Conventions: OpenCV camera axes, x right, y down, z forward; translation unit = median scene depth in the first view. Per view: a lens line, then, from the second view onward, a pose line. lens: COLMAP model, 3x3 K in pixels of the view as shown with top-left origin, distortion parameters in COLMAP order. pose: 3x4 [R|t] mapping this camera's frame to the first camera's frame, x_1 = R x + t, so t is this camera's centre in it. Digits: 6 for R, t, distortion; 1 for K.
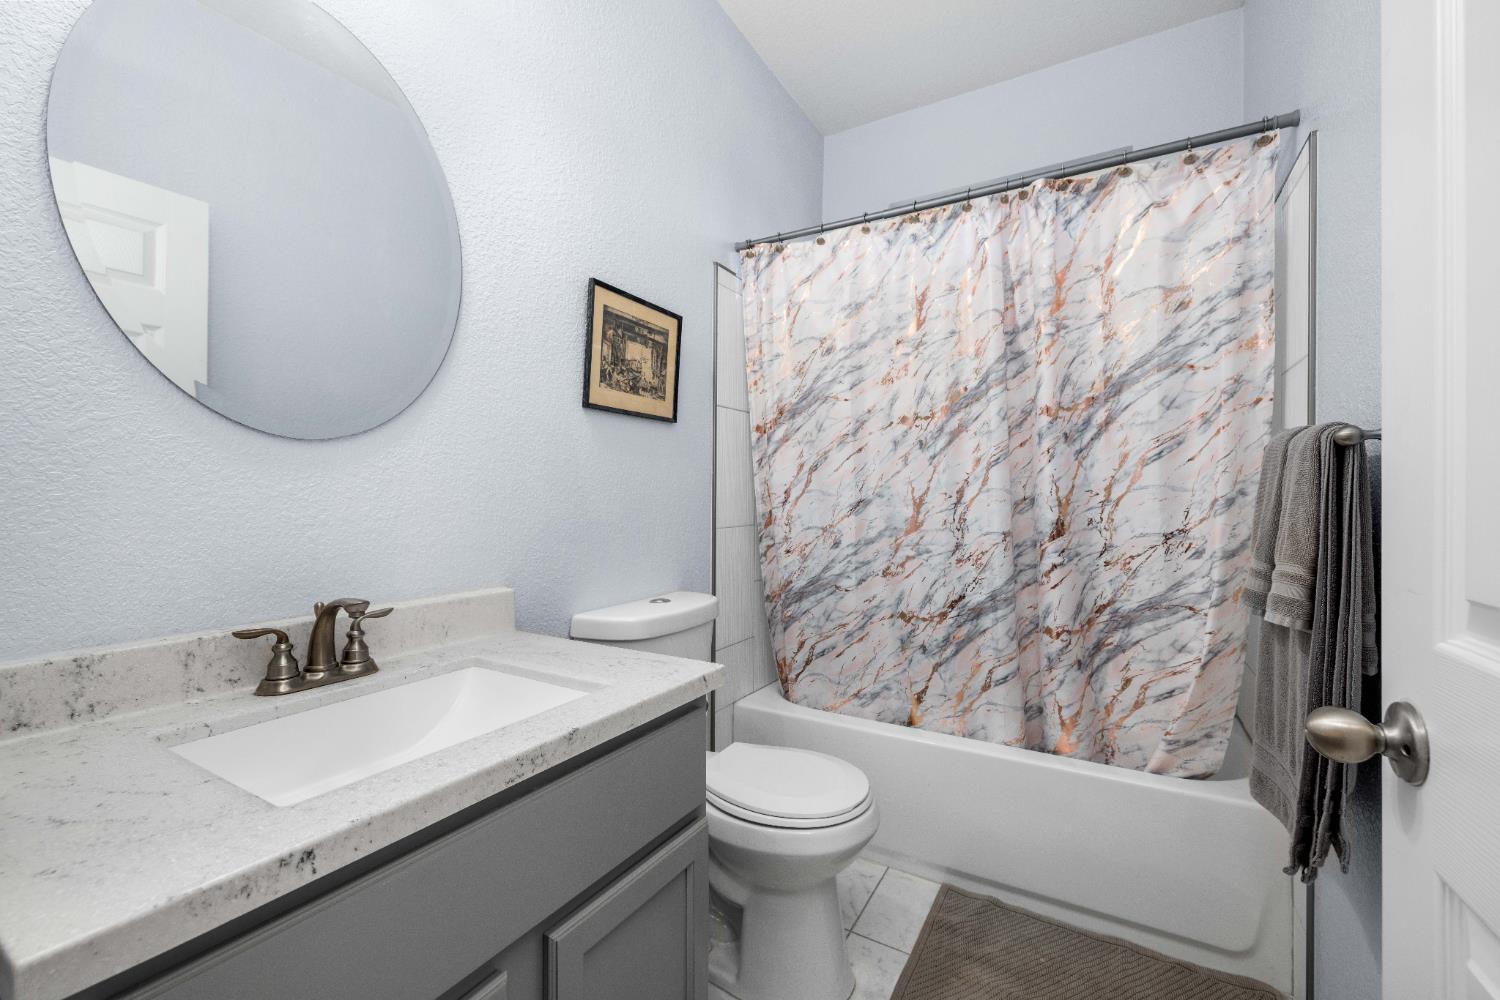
lens RADIAL K [[628.0, 0, 743.1], [0, 628.0, 499.9], [0, 0, 1]] dist [-0.000131, 0.000458]
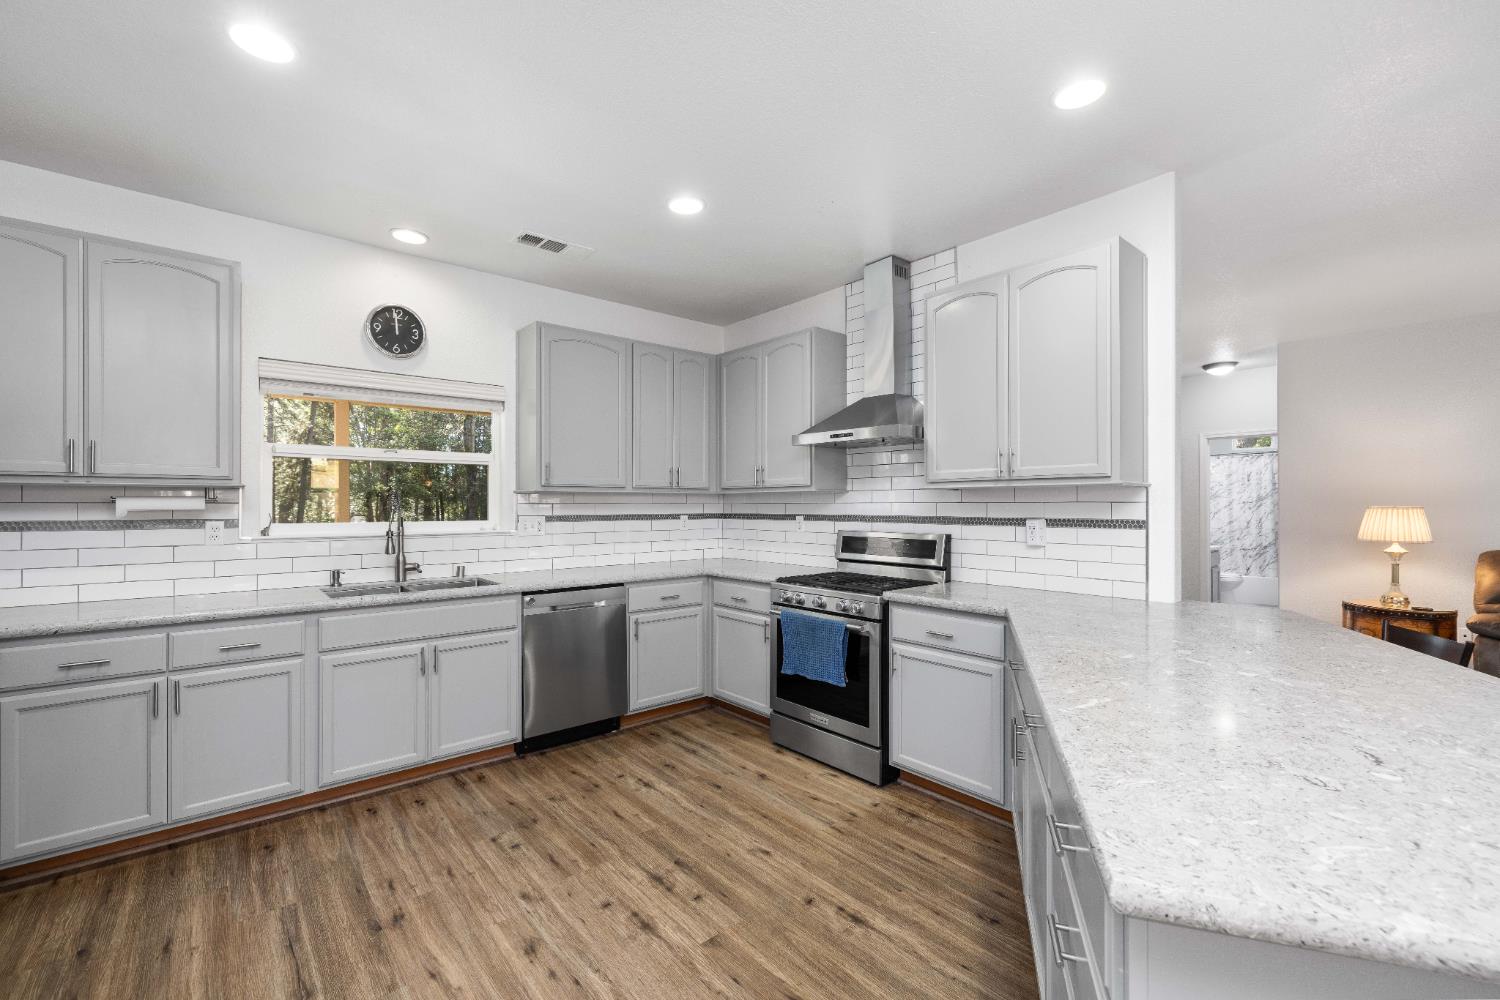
lens RADIAL K [[628.0, 0, 746.2], [0, 628.0, 504.9], [0, 0, 1]] dist [-0.000131, 0.000458]
pose [[0.944836, -0.004419, -0.327513, -1.496226], [0.004104, 0.999990, -0.001652, -0.115707], [0.327517, 0.000217, 0.944845, -4.015780]]
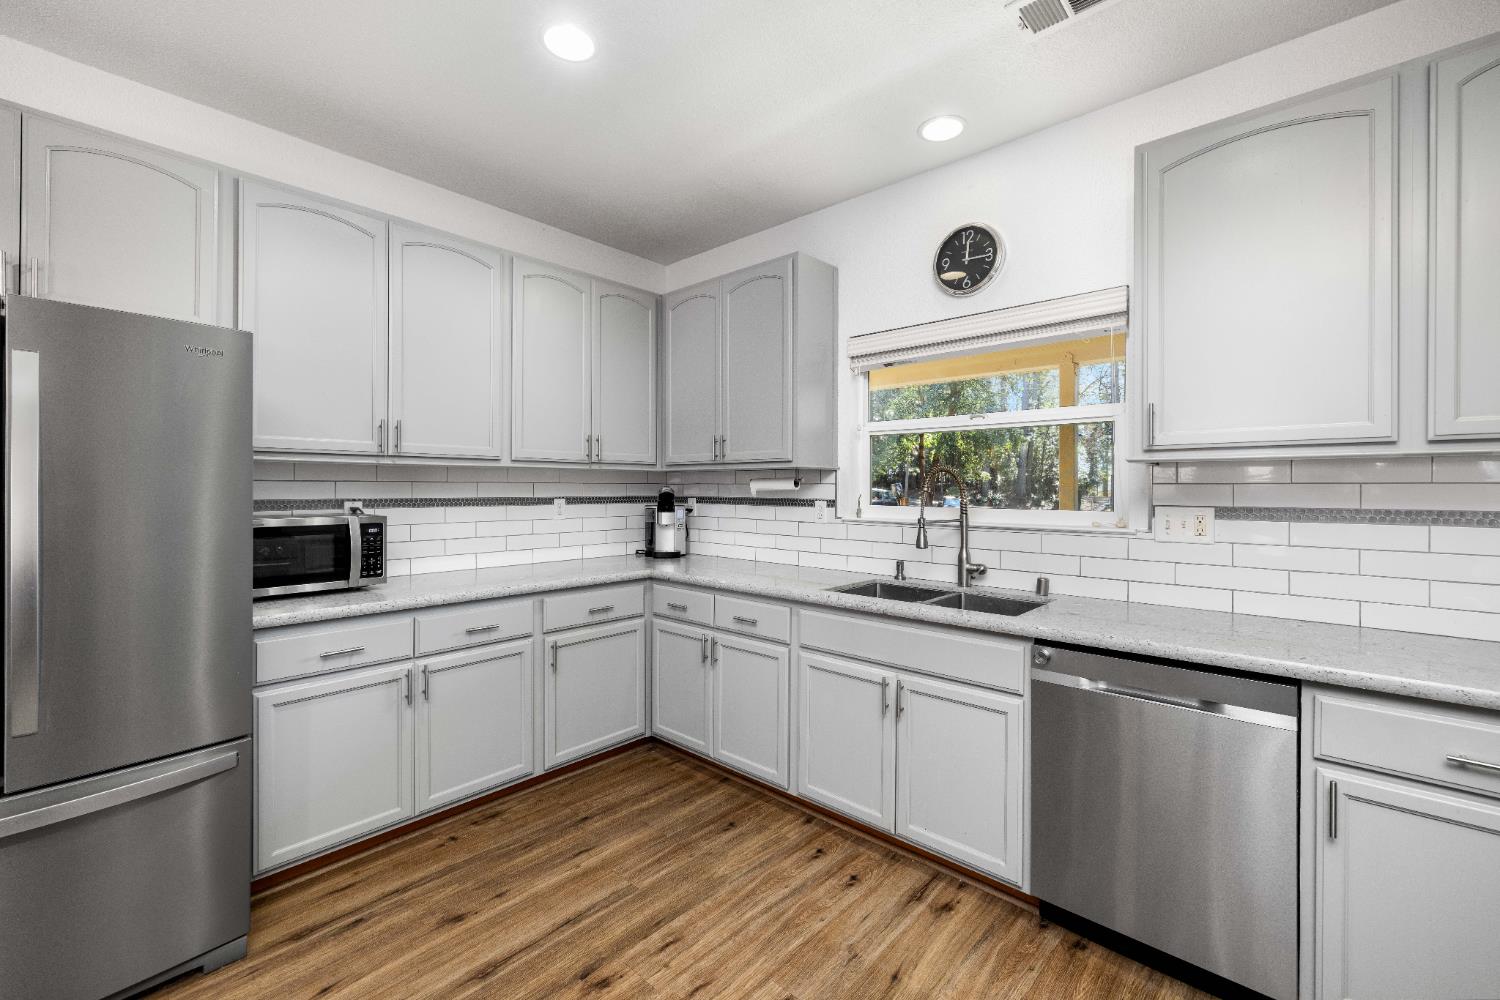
lens RADIAL K [[628.0, 0, 752.8], [0, 628.0, 487.1], [0, 0, 1]] dist [-0.000131, 0.000458]
pose [[-0.200340, -0.005680, -0.979710, -1.580608], [-0.005061, 0.999976, -0.004762, -0.111203], [0.979713, 0.004005, -0.200364, -2.846075]]
